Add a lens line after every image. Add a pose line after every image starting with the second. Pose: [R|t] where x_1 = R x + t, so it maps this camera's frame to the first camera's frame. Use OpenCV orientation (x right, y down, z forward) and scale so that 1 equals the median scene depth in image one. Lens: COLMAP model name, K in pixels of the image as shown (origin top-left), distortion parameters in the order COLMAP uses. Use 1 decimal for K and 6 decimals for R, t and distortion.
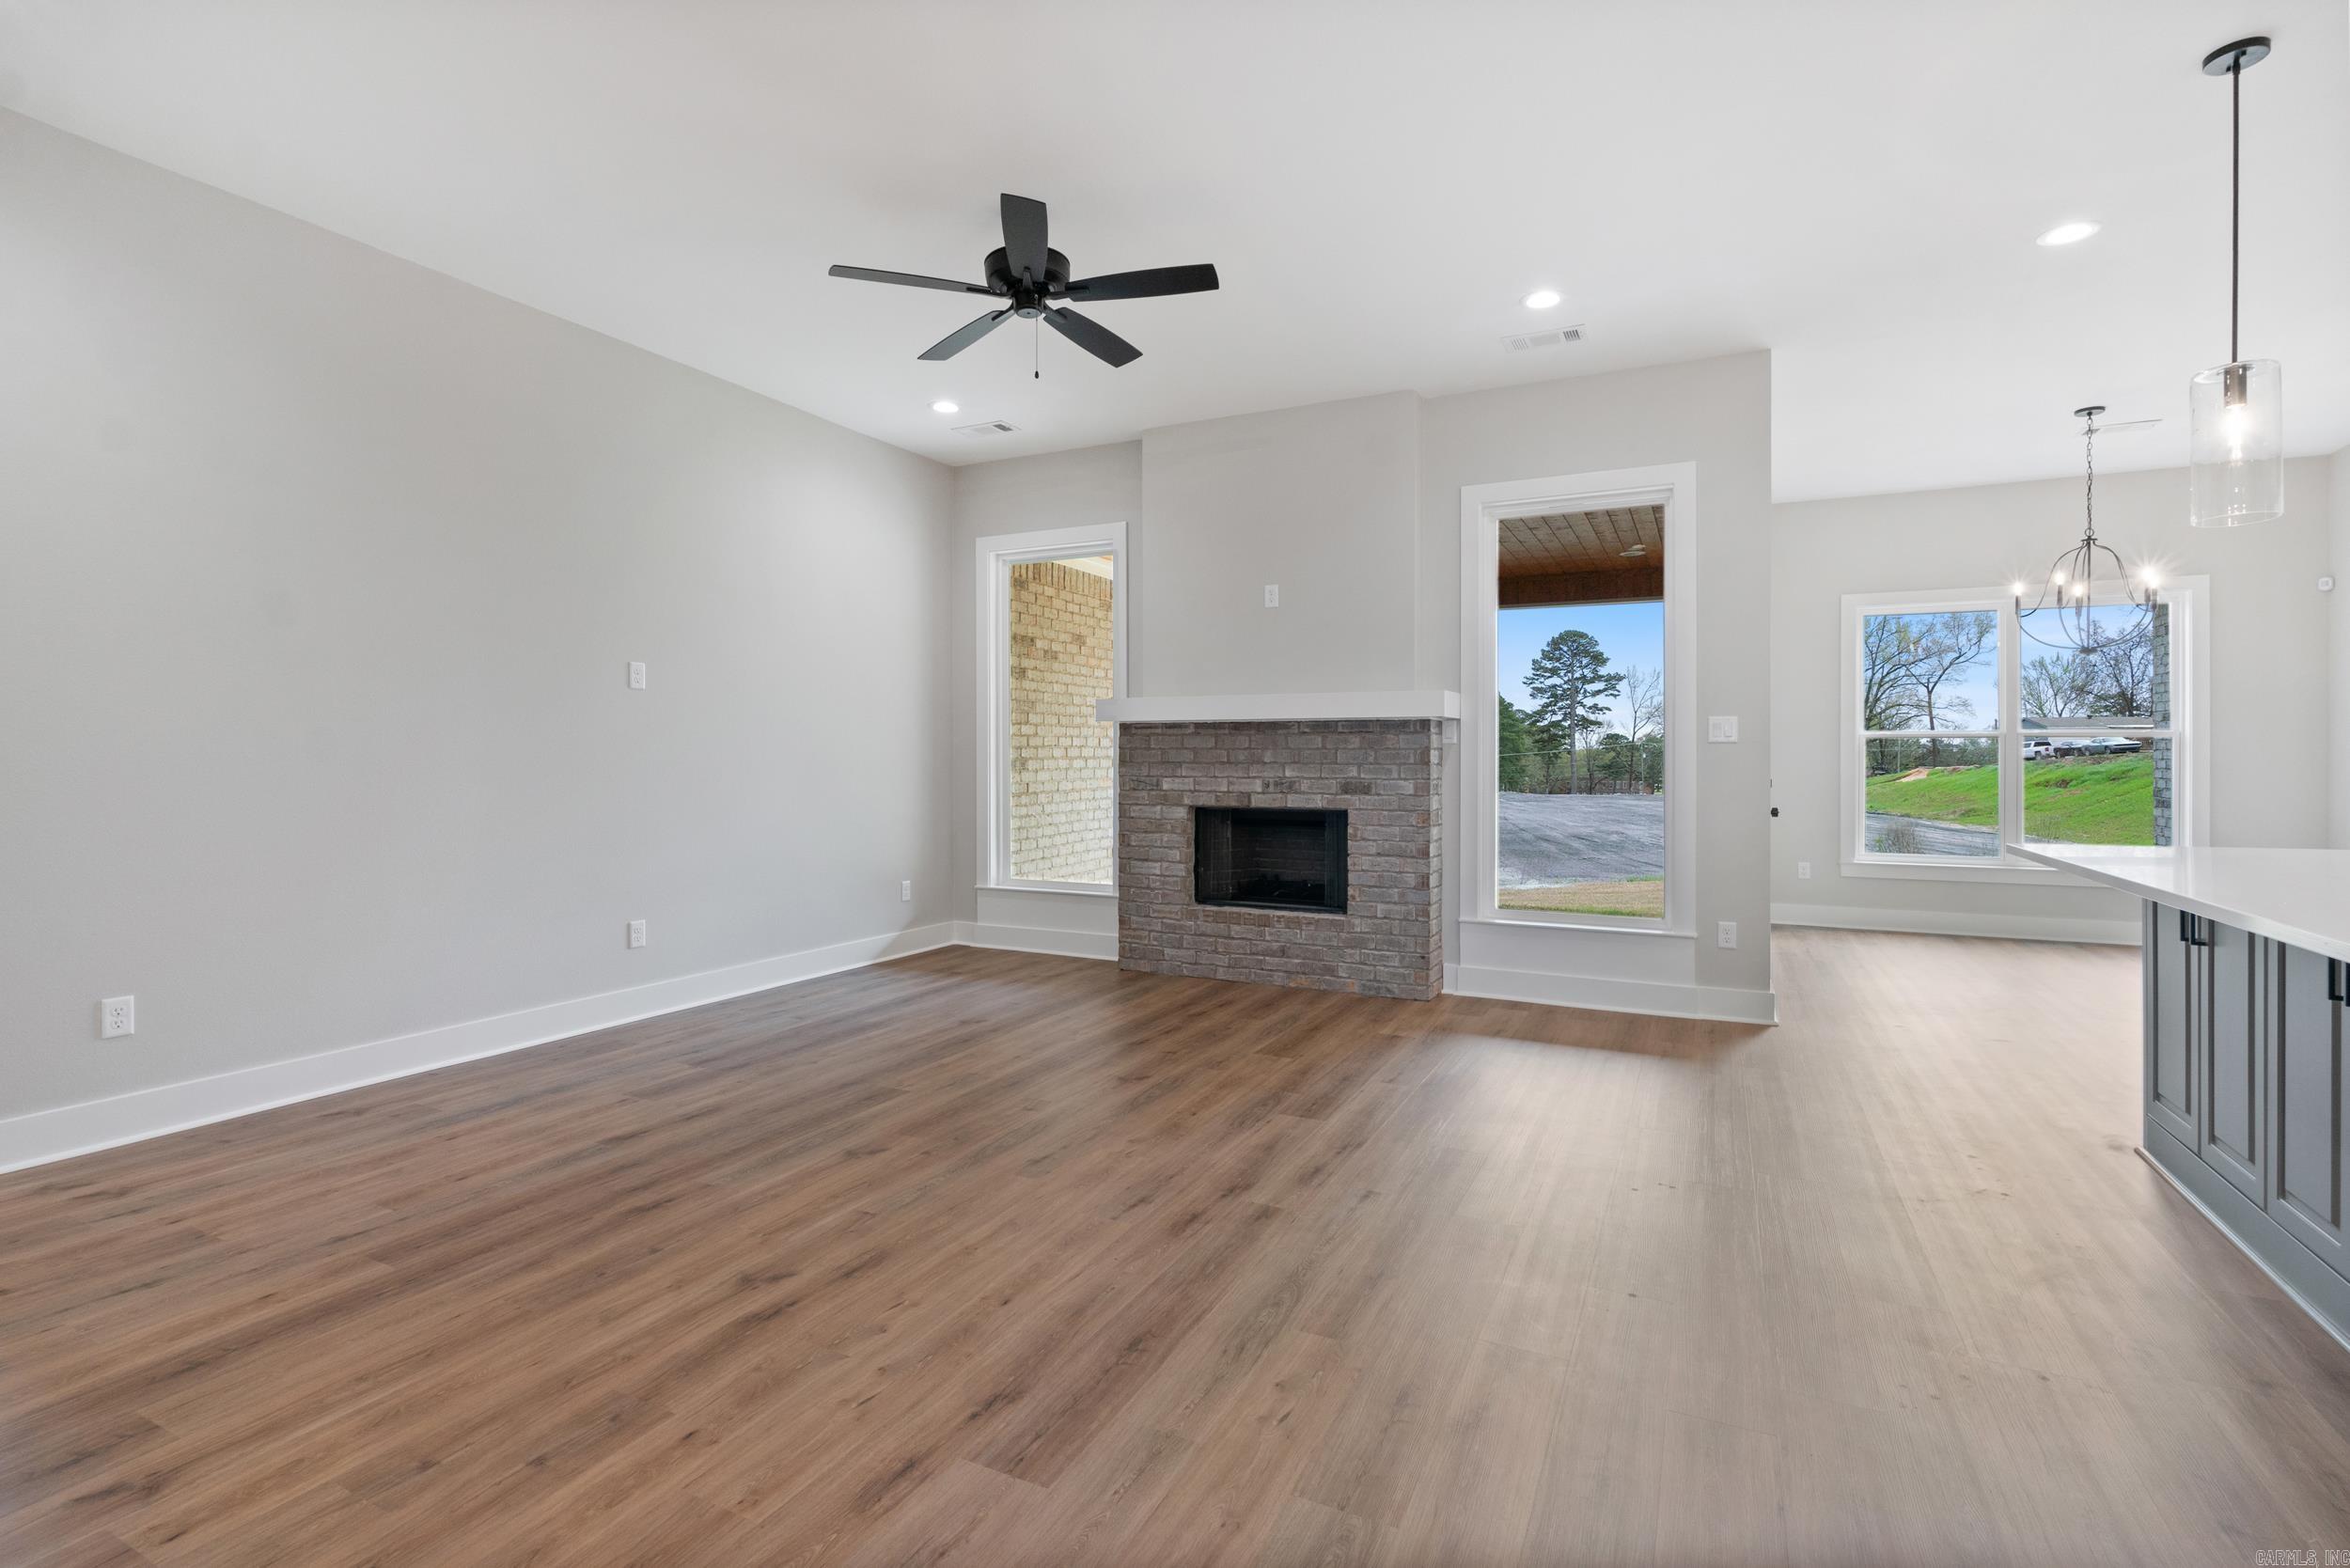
lens RADIAL K [[1086.7, 0, 1168.1], [0, 1086.7, 768.1], [0, 0, 1]] dist [-0.010134, 0.002028]
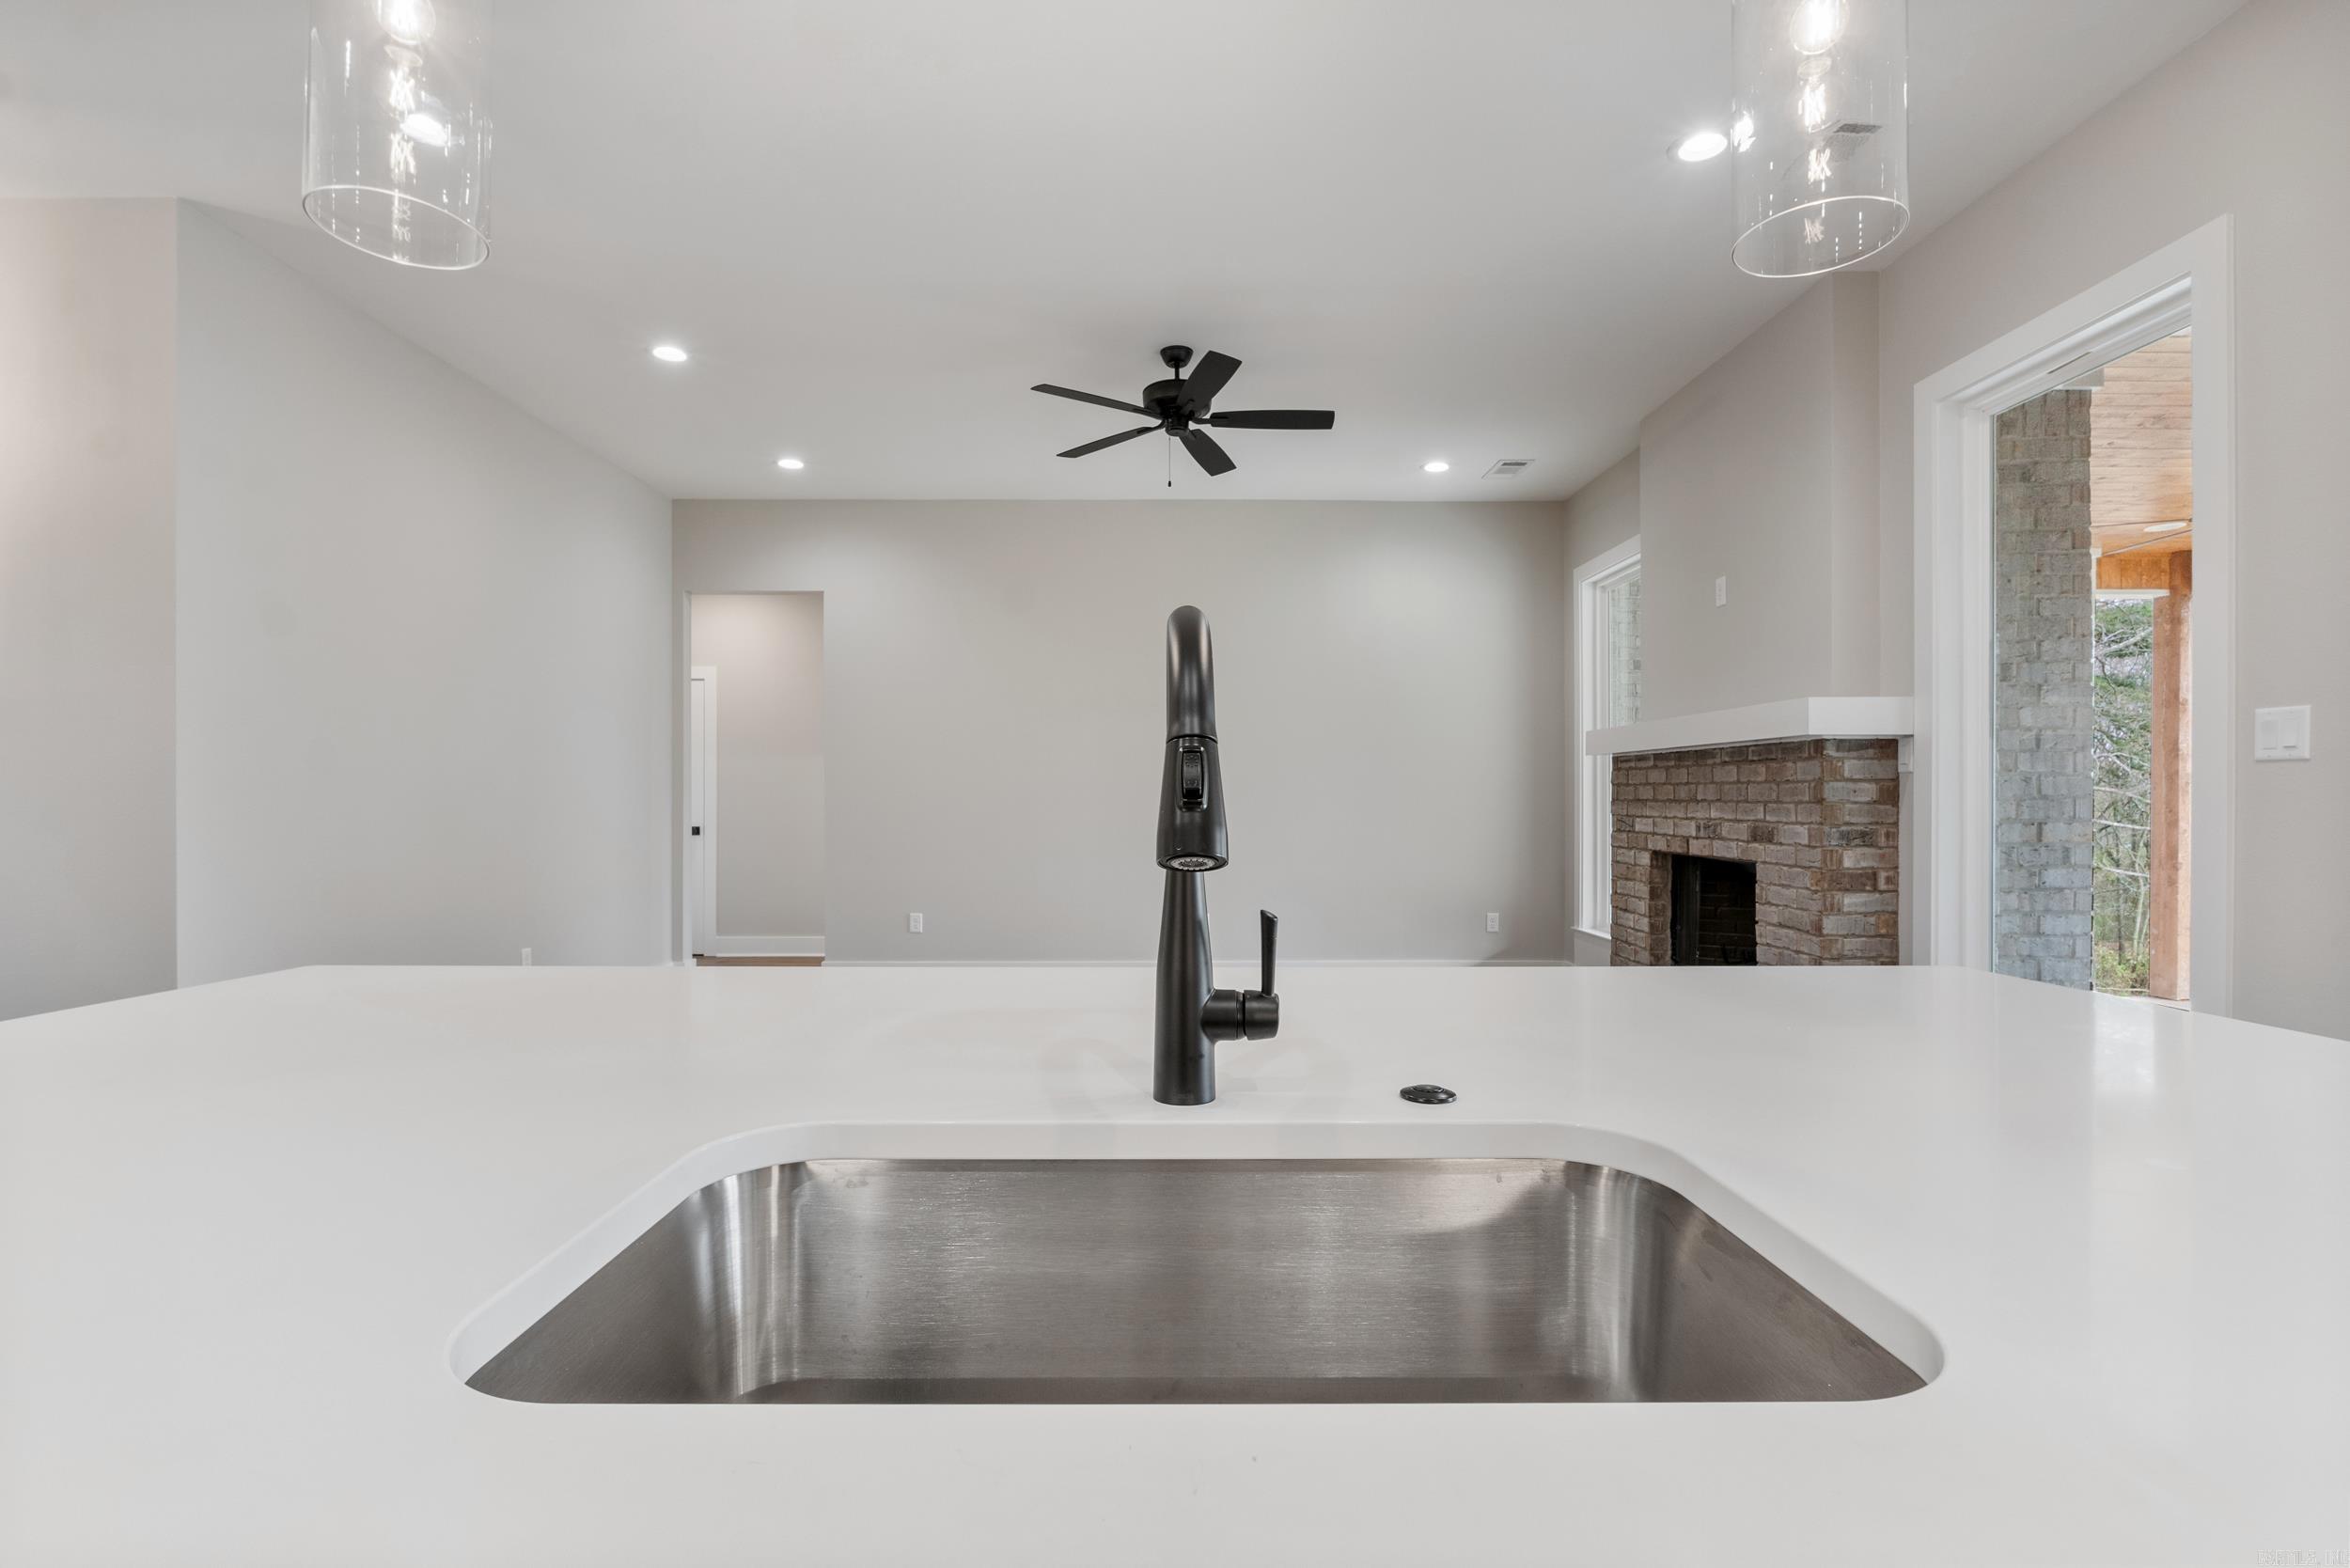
lens RADIAL K [[1086.7, 0, 1161.4], [0, 1086.7, 805.6], [0, 0, 1]] dist [-0.010134, 0.002028]
pose [[0.451341, 0.005610, -0.892334, 0.671666], [-0.007594, 0.999968, 0.002446, -0.000003], [0.892319, 0.005672, 0.451369, 0.299344]]
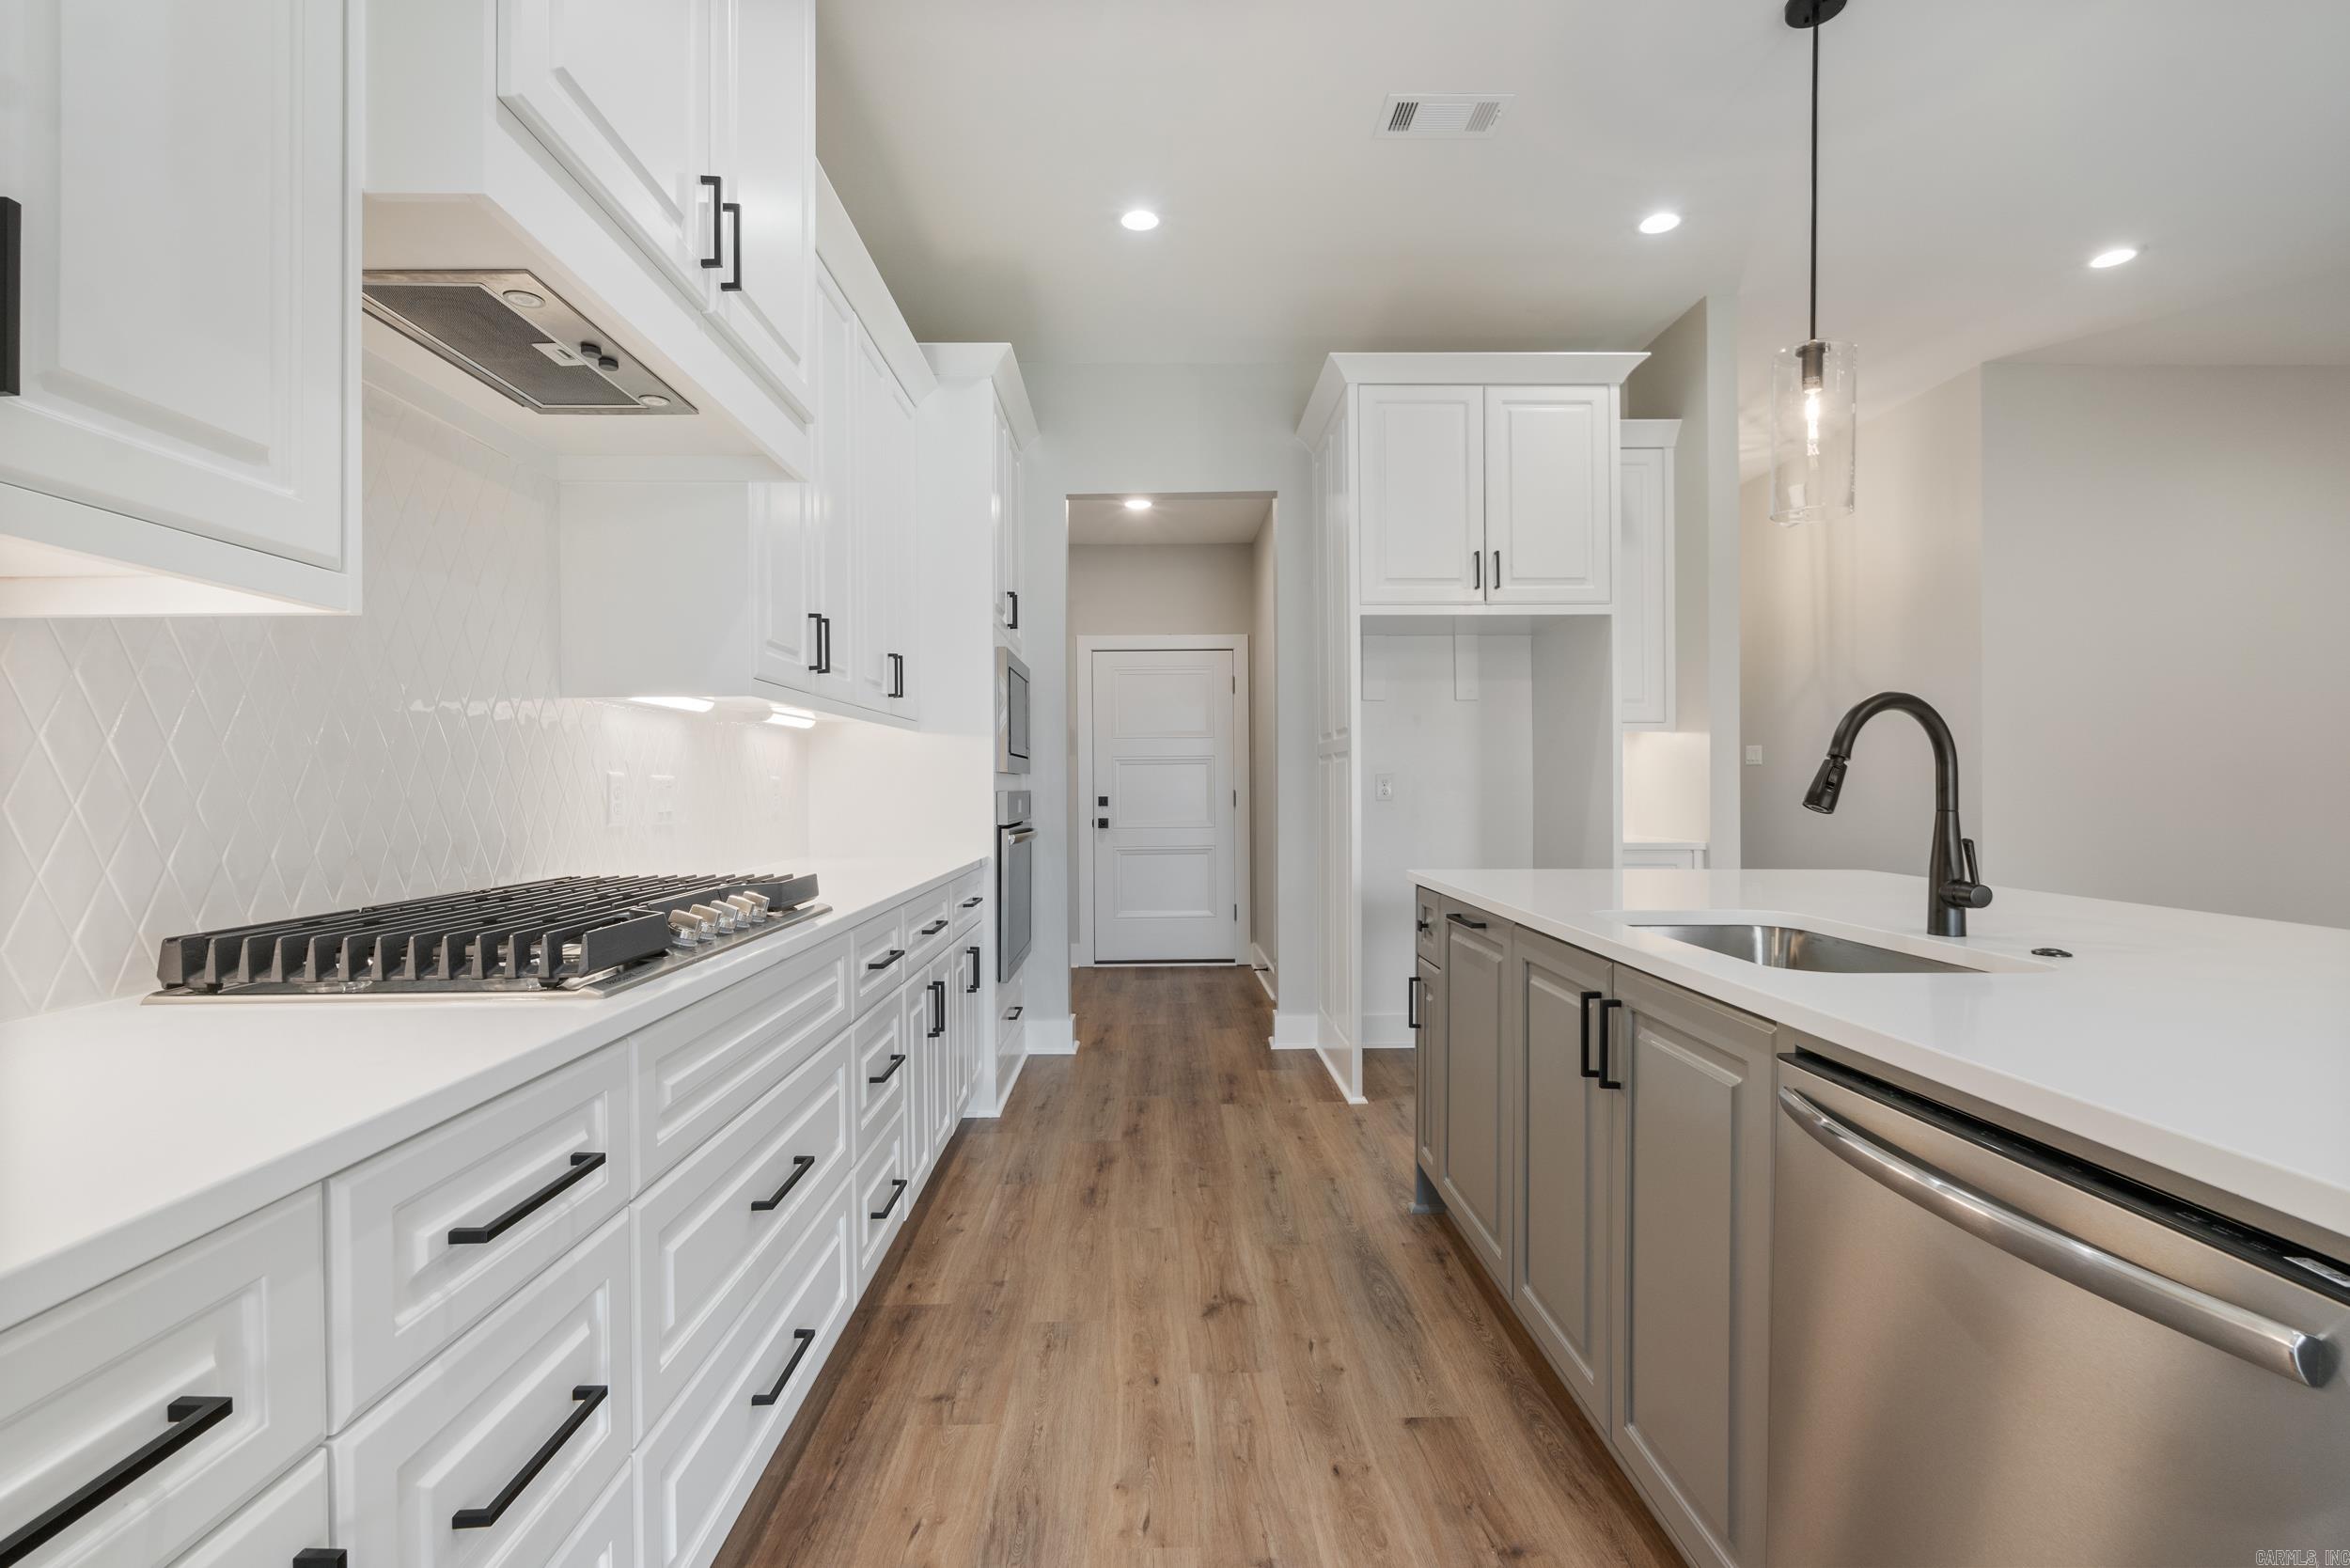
lens RADIAL K [[1086.7, 0, 1167.5], [0, 1086.7, 781.2], [0, 0, 1]] dist [-0.010134, 0.002028]
pose [[-0.886861, 0.002350, -0.462030, 0.878142], [-0.000526, 0.999981, 0.006096, -0.001663], [0.462035, 0.005650, -0.886844, 0.559590]]
